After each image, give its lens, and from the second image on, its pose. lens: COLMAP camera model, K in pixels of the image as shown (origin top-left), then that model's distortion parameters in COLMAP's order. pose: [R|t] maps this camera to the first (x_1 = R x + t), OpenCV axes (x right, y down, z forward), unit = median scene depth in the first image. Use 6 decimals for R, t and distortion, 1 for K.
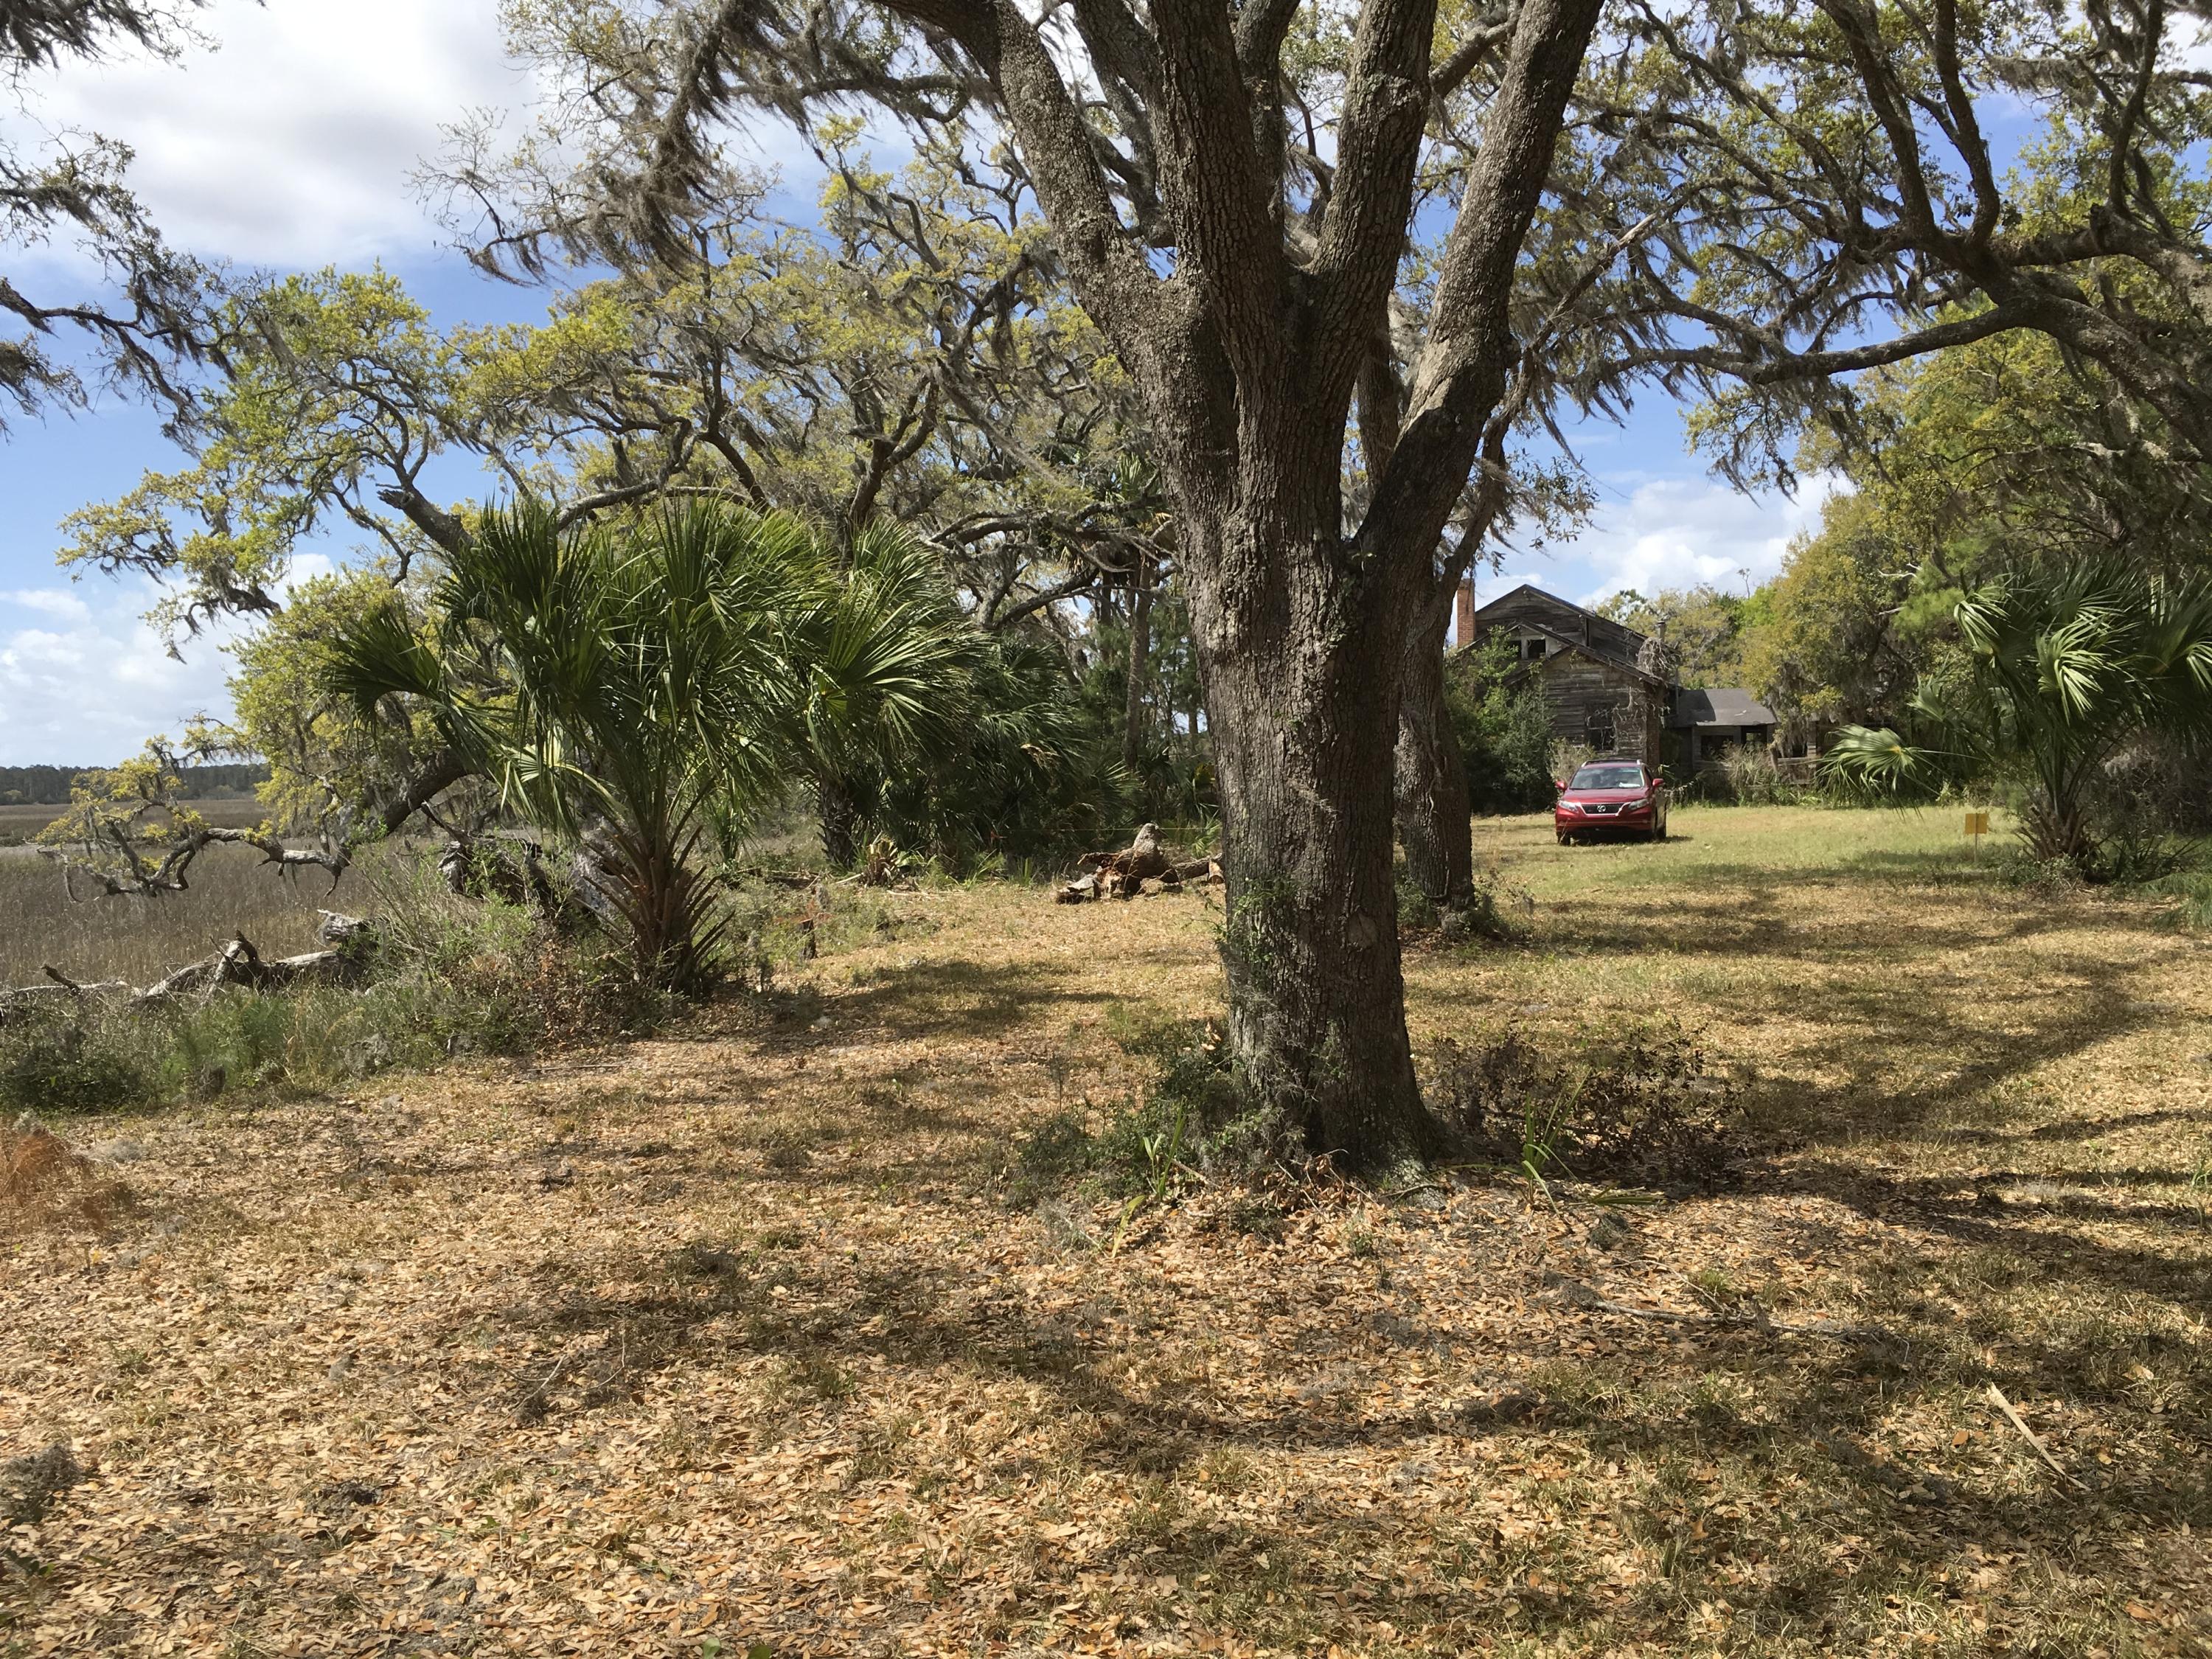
lens RADIAL K [[1907.4, 0, 1148.7], [0, 1907.4, 777.8], [0, 0, 1]] dist [0.065930, -0.116814]
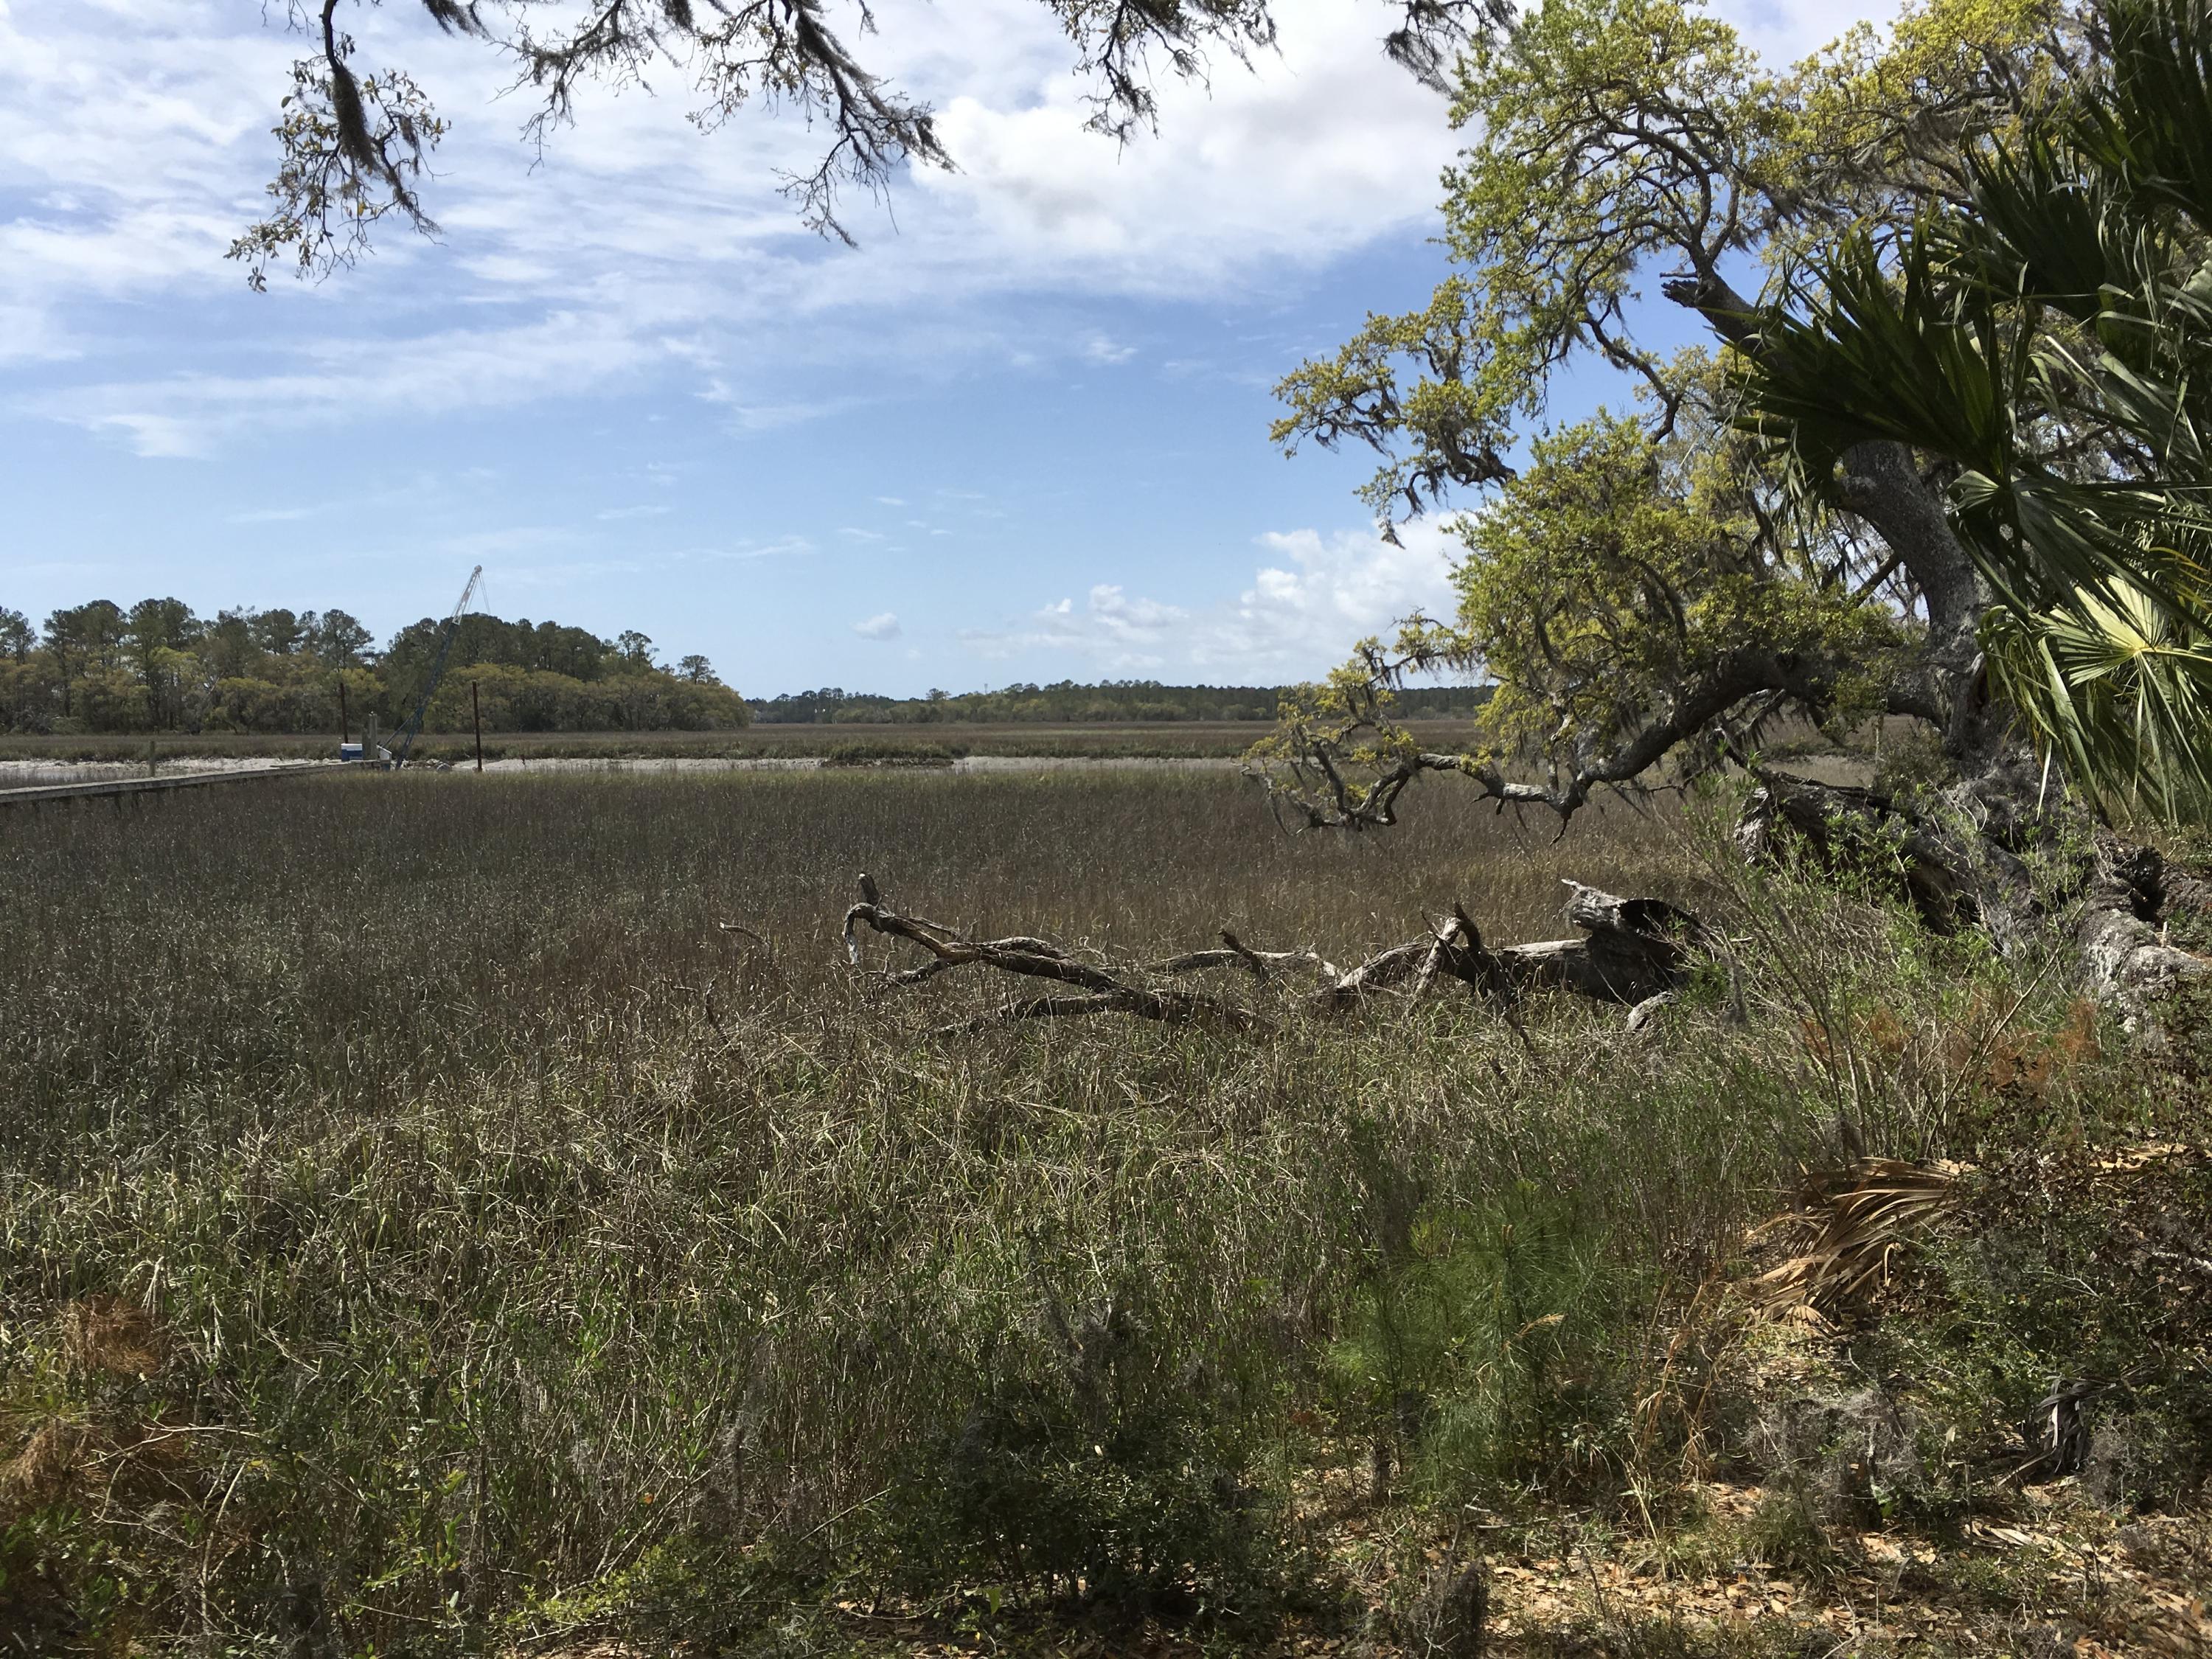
lens RADIAL K [[1917.7, 0, 1086.2], [0, 1917.7, 840.4], [0, 0, 1]] dist [0.107879, -0.142665]
pose [[0.811103, 0.064046, -0.581386, -0.127114], [-0.023959, 0.996791, 0.076382, 0.004003], [0.584412, -0.048024, 0.810035, 0.254576]]
